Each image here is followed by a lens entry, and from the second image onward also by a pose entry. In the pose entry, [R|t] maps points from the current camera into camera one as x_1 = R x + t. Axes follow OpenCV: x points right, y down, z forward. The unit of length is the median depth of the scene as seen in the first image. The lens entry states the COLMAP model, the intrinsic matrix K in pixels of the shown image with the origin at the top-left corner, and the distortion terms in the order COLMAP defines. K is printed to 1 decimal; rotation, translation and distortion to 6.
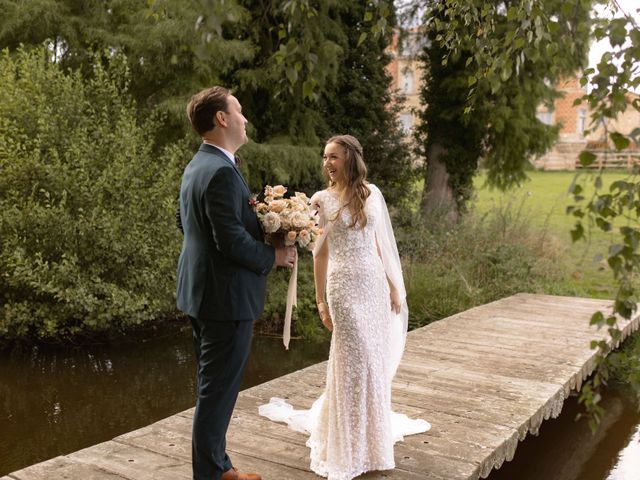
lens RADIAL K [[696.3, 0, 320.0], [0, 696.3, 240.0], [0, 0, 1]] dist [-0.005985, 0.007913]
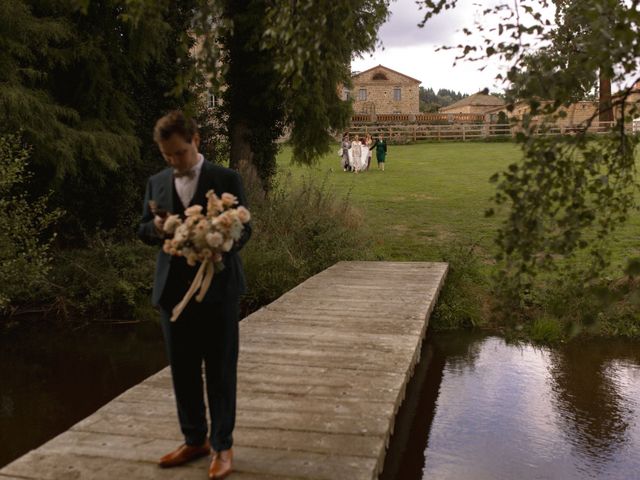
lens RADIAL K [[696.3, 0, 320.0], [0, 696.3, 240.0], [0, 0, 1]] dist [-0.005985, 0.007913]
pose [[0.945559, -0.063898, 0.319116, -0.166816], [0.051481, 0.997558, 0.047202, -0.020808], [-0.321353, -0.028204, 0.946539, -0.076248]]
